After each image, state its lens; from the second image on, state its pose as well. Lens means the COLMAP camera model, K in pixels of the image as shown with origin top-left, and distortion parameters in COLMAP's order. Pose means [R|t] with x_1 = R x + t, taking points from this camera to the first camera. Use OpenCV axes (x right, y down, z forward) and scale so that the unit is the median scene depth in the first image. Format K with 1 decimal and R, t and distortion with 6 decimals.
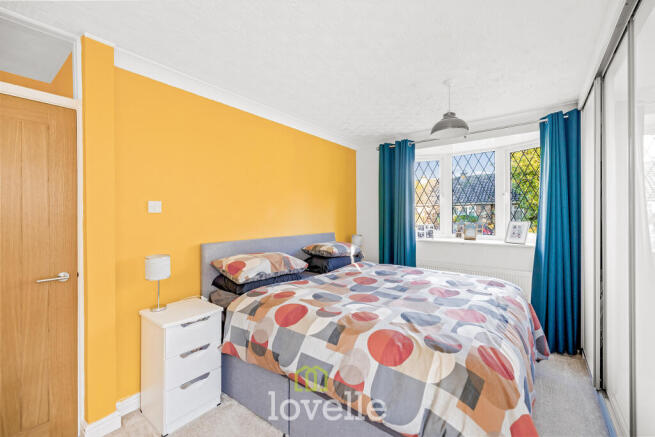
lens RADIAL K [[276.9, 0, 329.0], [0, 276.9, 218.7], [0, 0, 1]] dist [-0.000858, -0.000054]
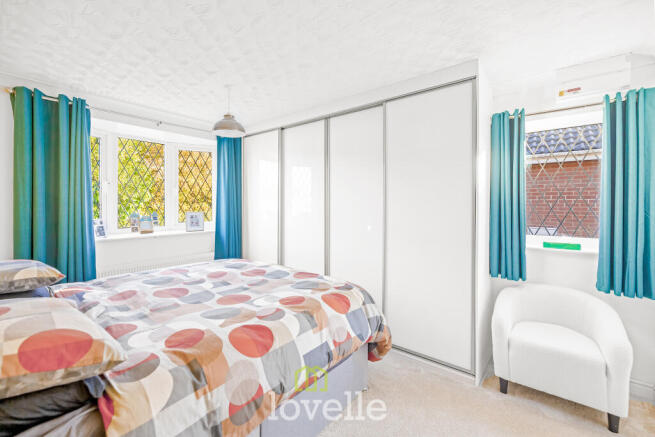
lens RADIAL K [[284.3, 0, 328.2], [0, 284.3, 204.4], [0, 0, 1]] dist [-0.000667, -0.000046]
pose [[0.017234, 0.002599, 0.999848, -0.742747], [0.016855, 0.999854, -0.002890, -0.012915], [-0.999709, 0.016902, 0.017187, 0.631696]]
